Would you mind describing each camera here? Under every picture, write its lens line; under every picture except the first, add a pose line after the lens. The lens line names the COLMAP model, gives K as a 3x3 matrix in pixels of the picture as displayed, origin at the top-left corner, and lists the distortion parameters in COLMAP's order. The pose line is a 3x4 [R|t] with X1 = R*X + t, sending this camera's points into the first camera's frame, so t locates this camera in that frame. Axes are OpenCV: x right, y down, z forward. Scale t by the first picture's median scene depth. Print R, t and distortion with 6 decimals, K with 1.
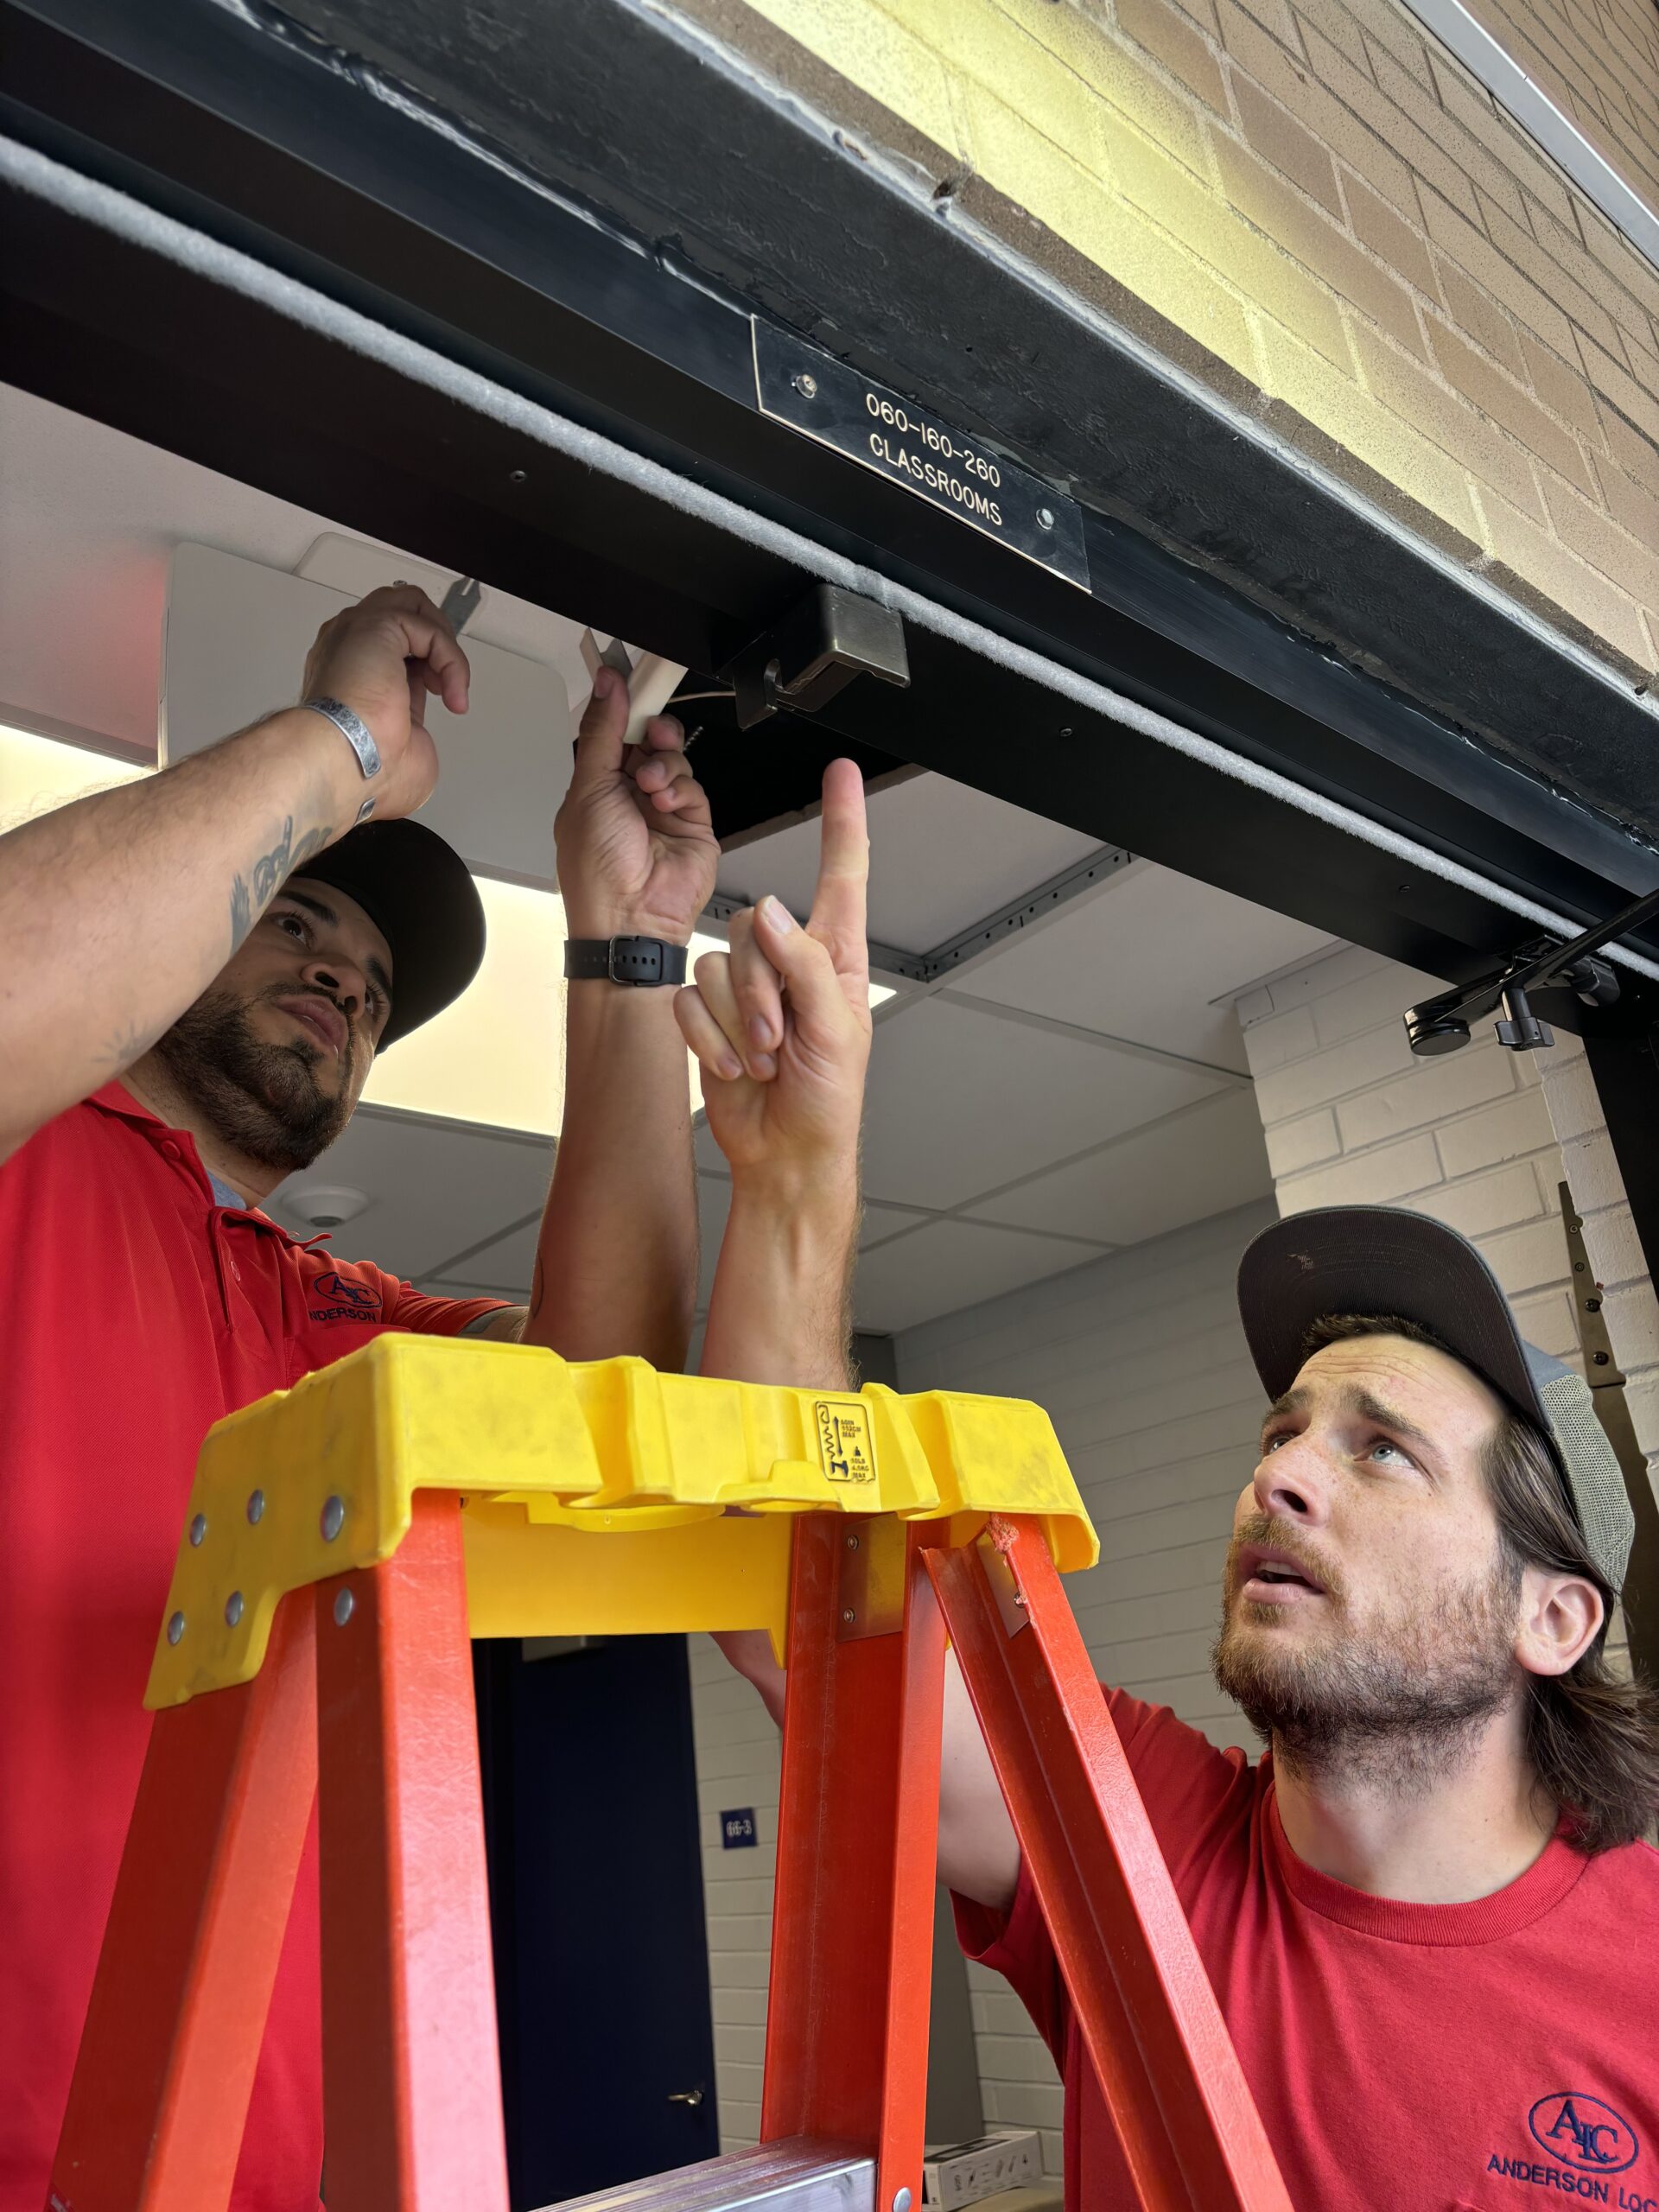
lens RADIAL K [[1655.4, 0, 819.2], [0, 1655.4, 1136.5], [0, 0, 1]] dist [0.021688, -0.009236]
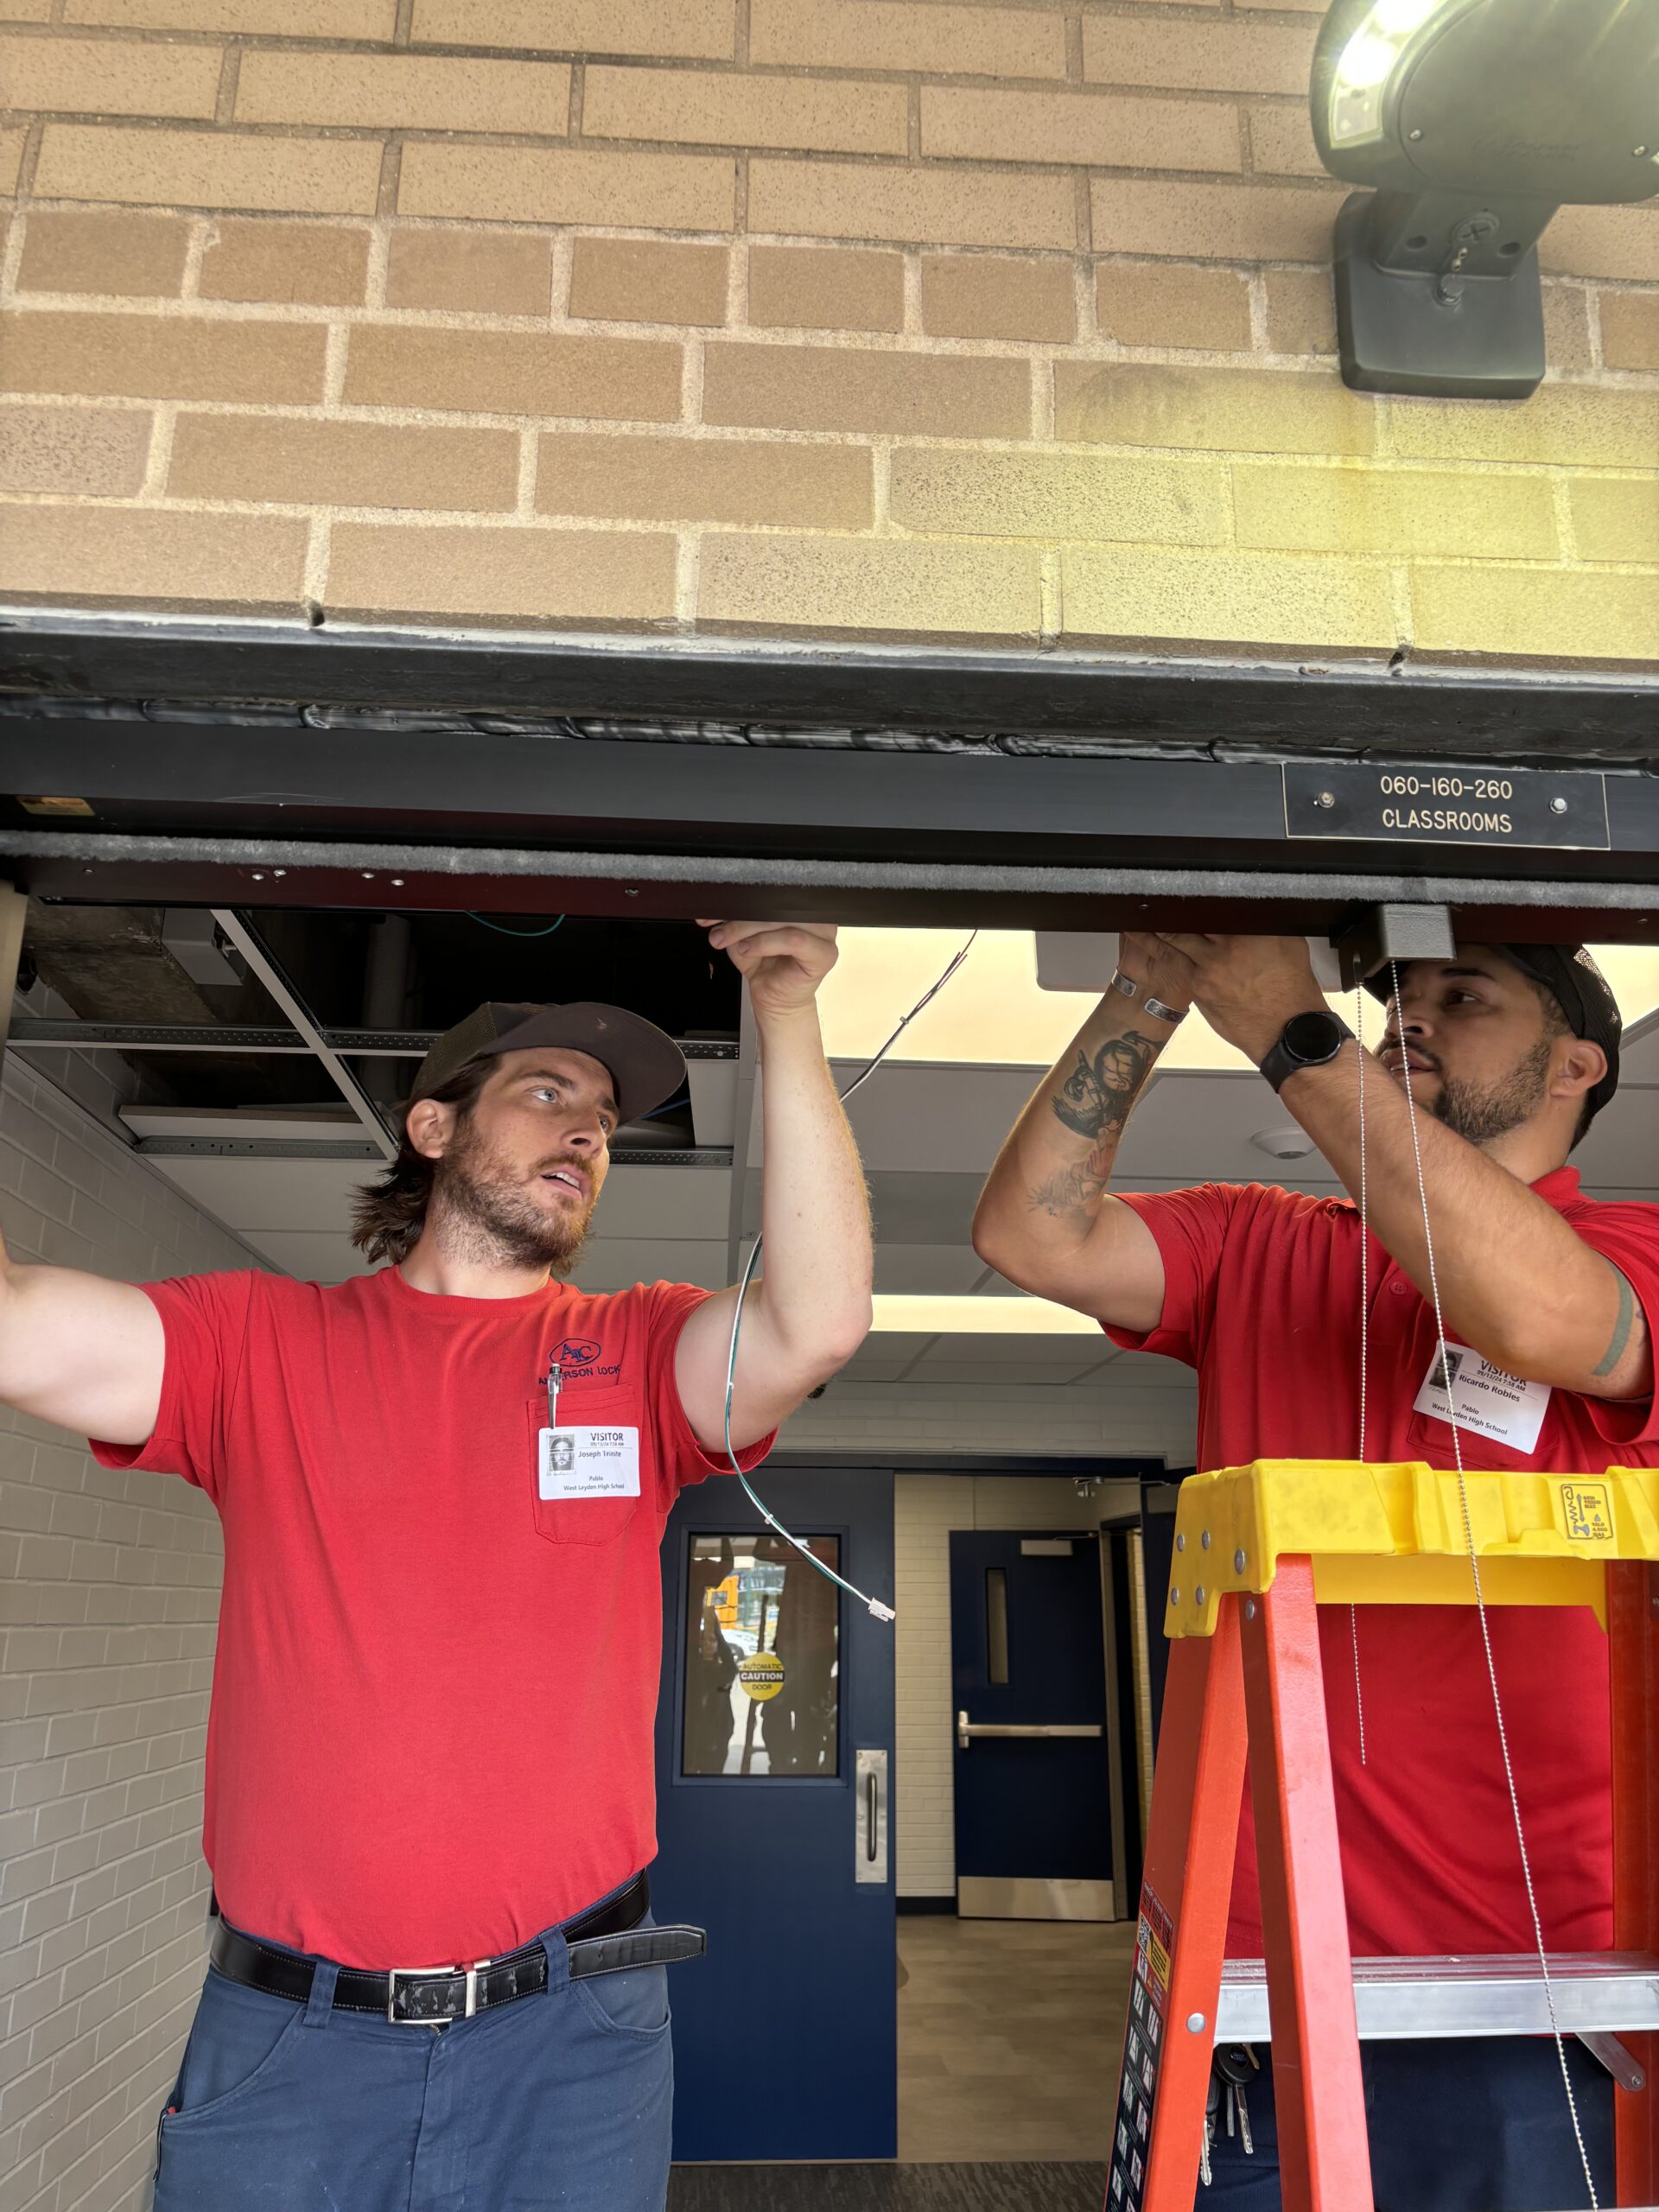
lens RADIAL K [[1672.0, 0, 842.0], [0, 1672.0, 1115.5], [0, 0, 1]] dist [0.007829, 0.014105]
pose [[0.805581, -0.067691, -0.588605, 0.432077], [0.133511, 0.988640, 0.069030, -0.292829], [0.577246, -0.134194, 0.805468, -0.404983]]
